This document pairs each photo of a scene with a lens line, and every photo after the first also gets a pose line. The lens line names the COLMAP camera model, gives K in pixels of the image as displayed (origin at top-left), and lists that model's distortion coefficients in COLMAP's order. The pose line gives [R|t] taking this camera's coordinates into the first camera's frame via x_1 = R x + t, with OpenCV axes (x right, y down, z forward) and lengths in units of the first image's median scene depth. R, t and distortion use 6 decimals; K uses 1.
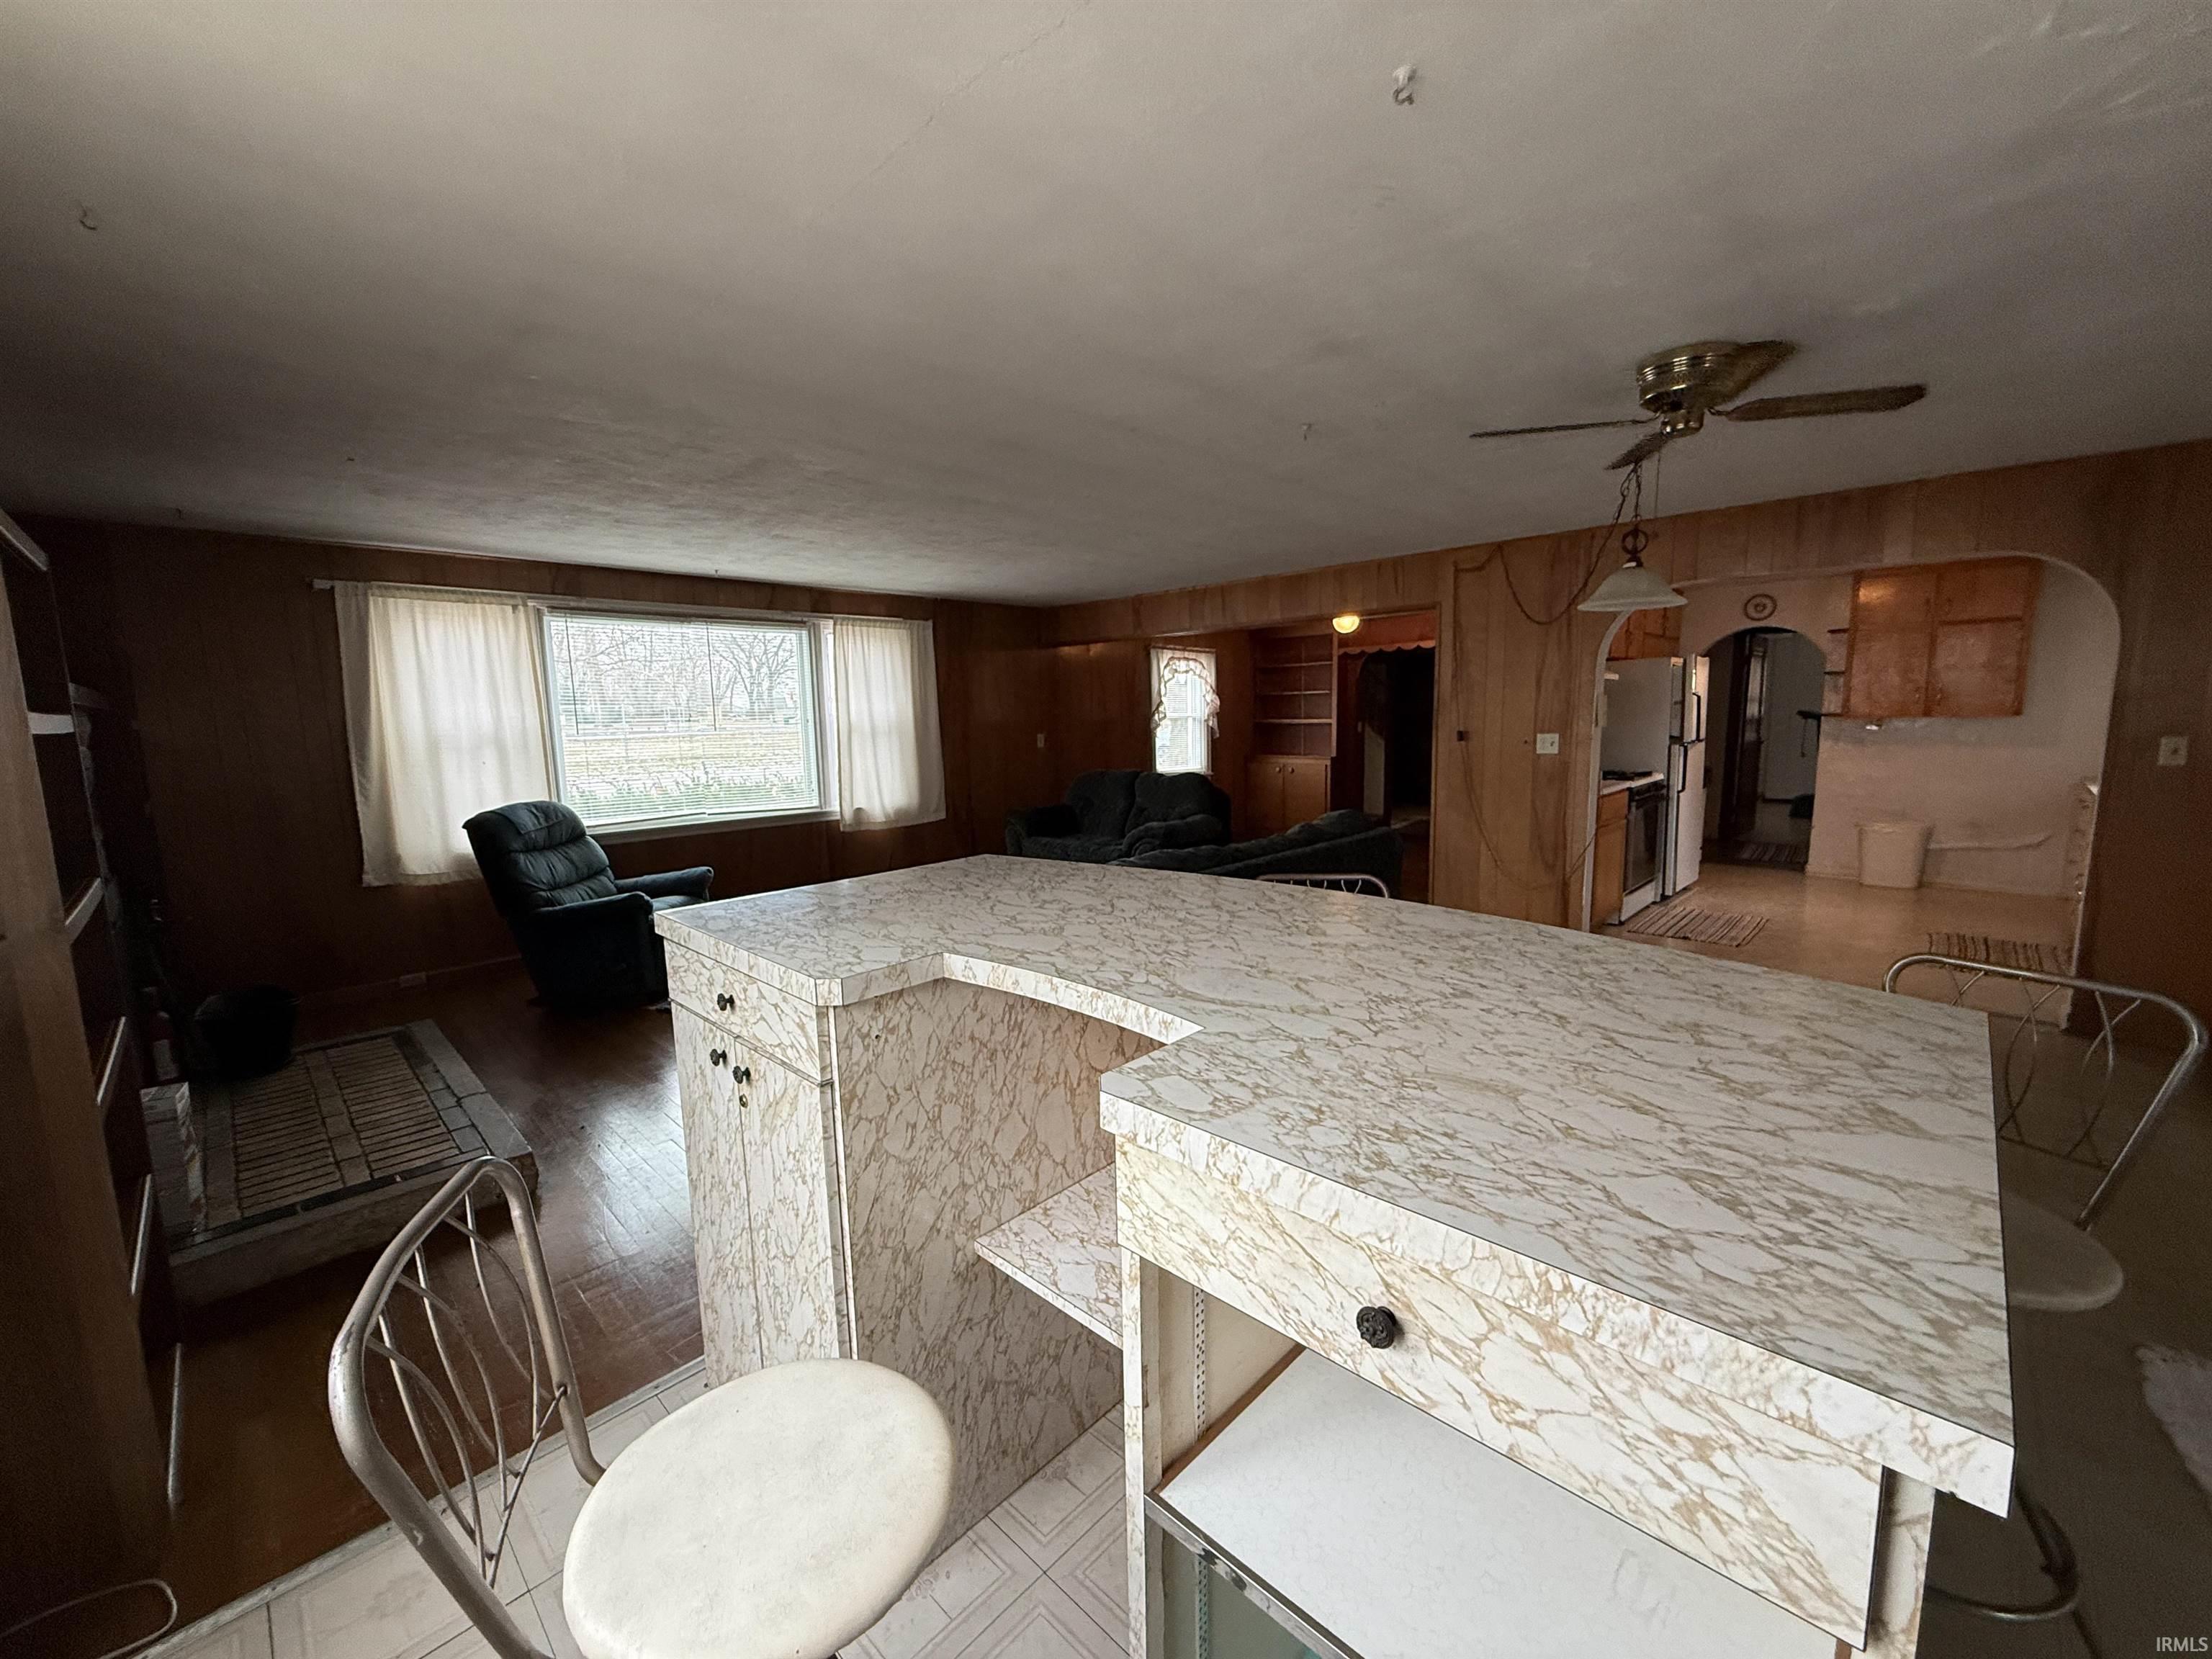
lens RADIAL K [[882.1, 0, 1109.9], [0, 882.1, 827.3], [0, 0, 1]] dist [-0.000351, -0.000062]
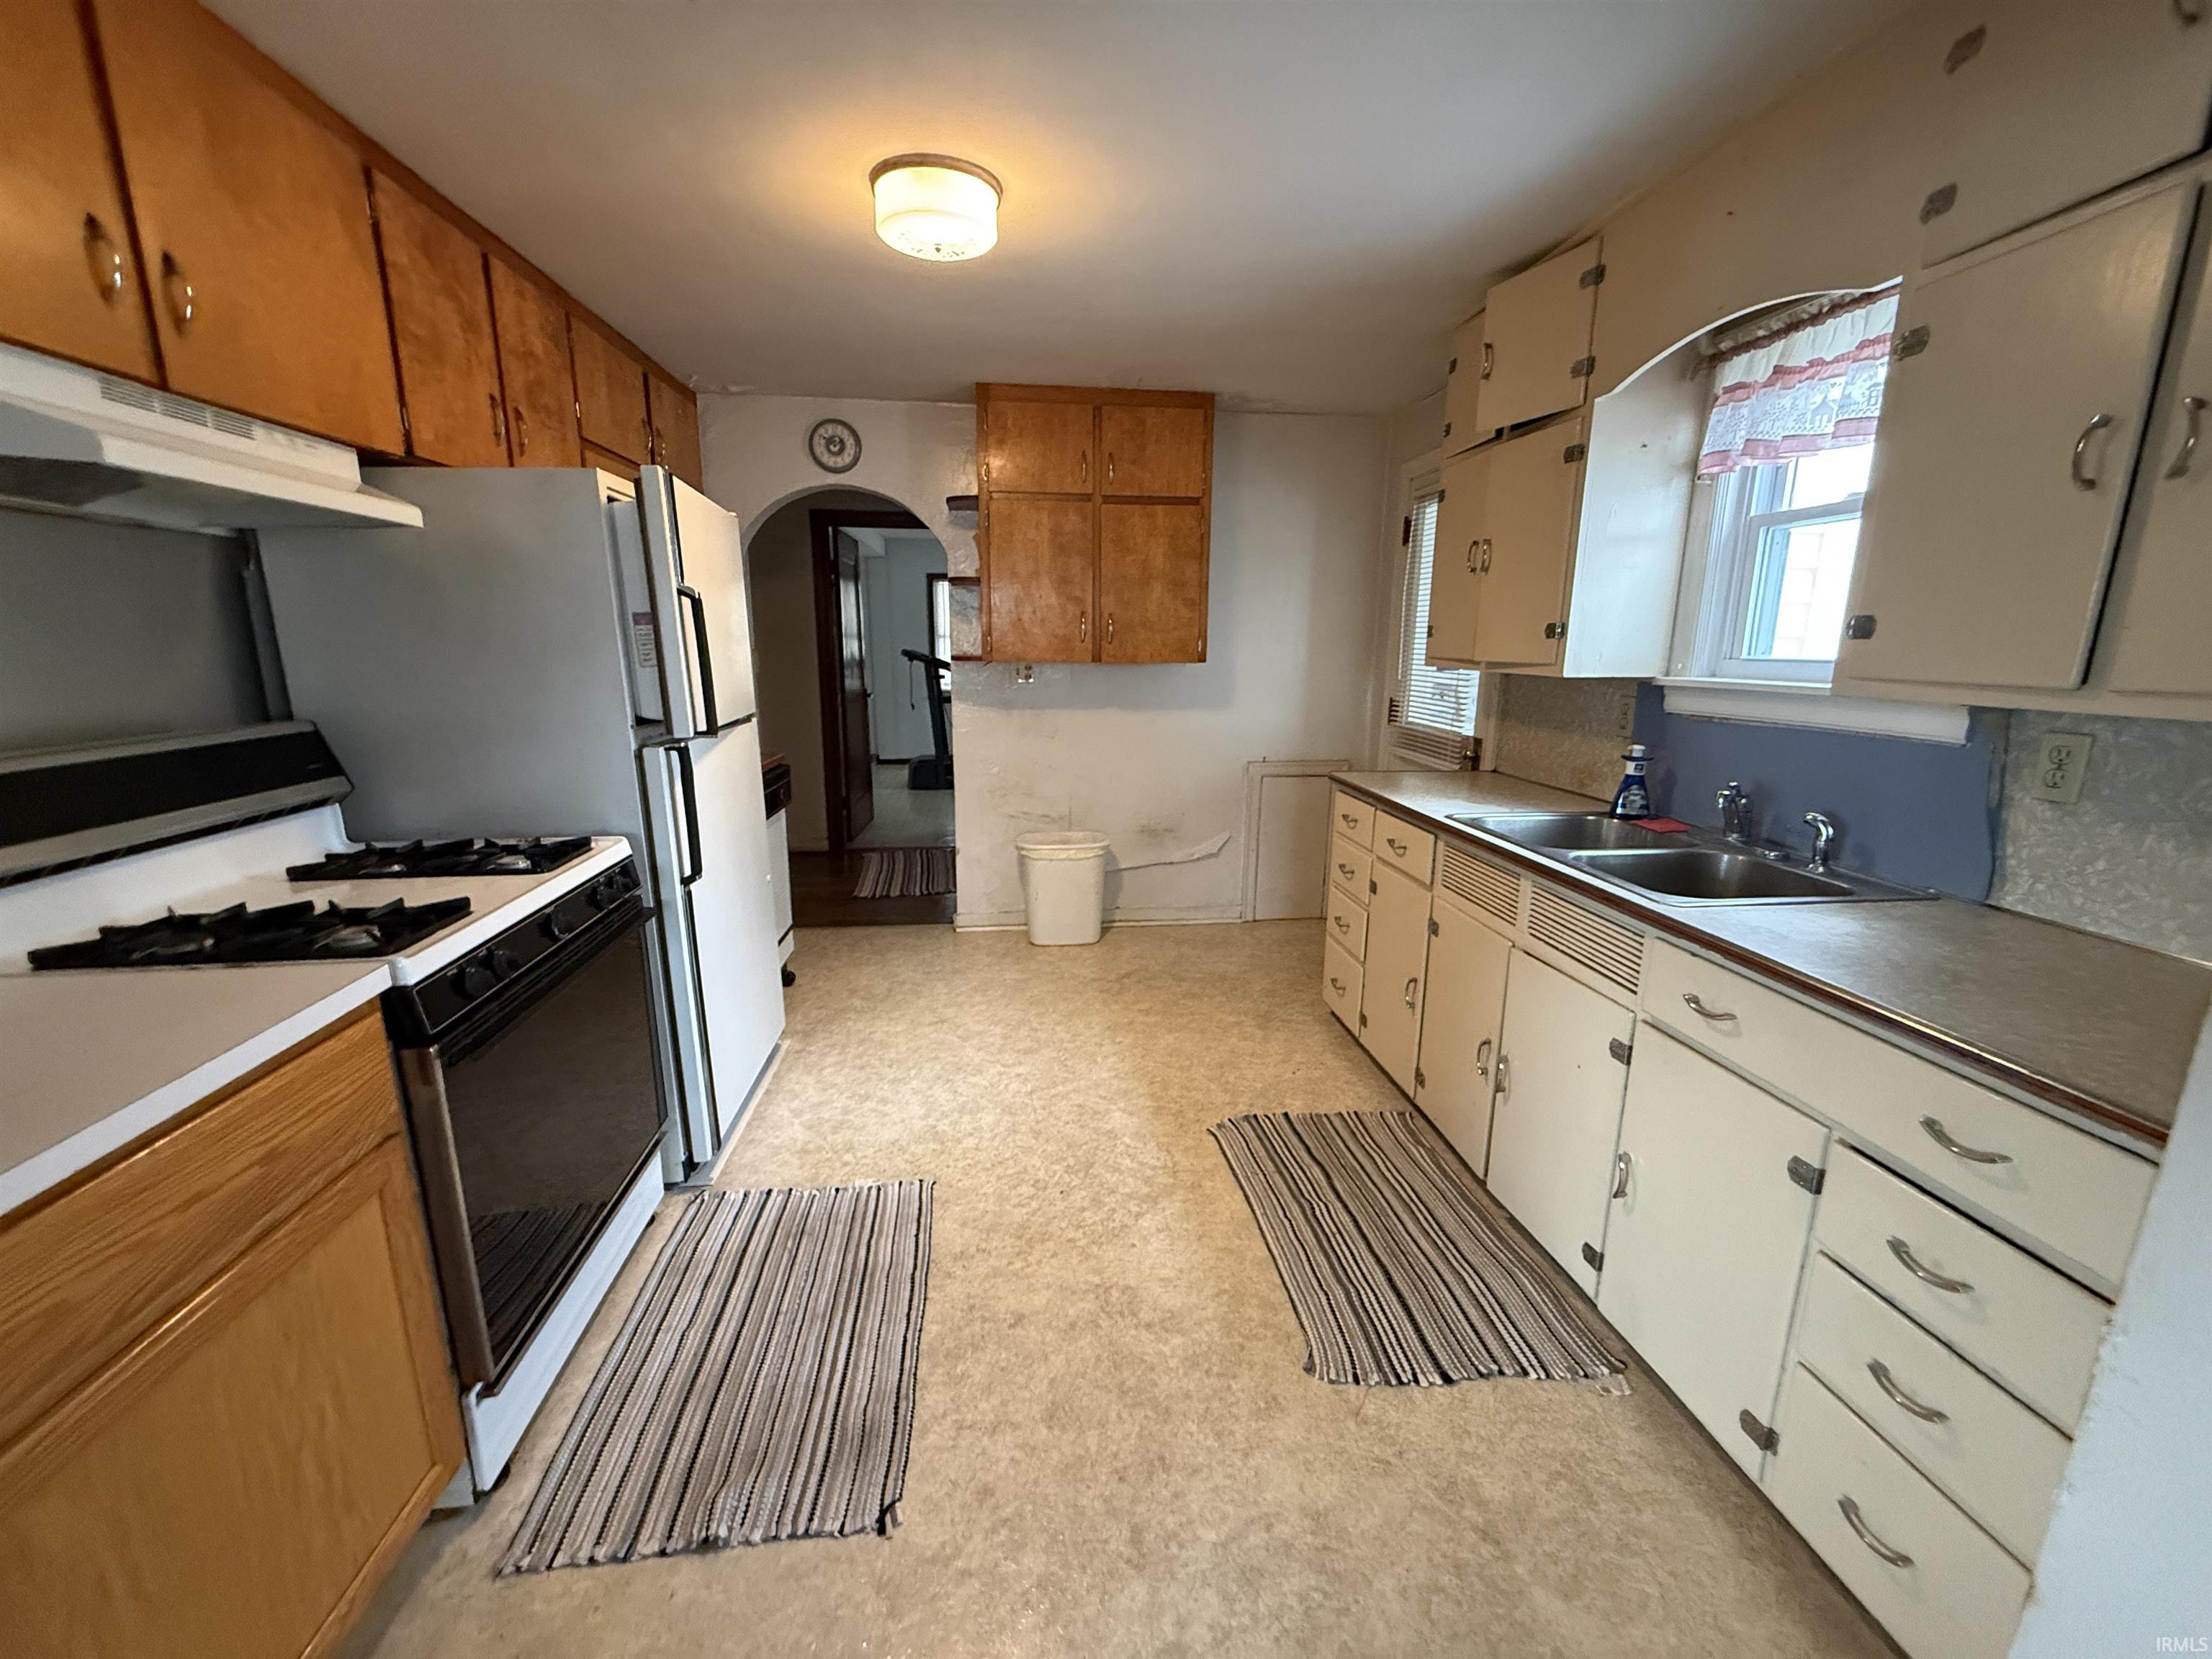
lens RADIAL K [[882.1, 0, 1106.3], [0, 882.1, 831.6], [0, 0, 1]] dist [-0.000351, -0.000062]
pose [[0.625380, -0.142510, 0.767197, 0.433843], [0.084553, 0.989768, 0.114931, -0.076029], [-0.775726, -0.007007, 0.631031, 0.583603]]
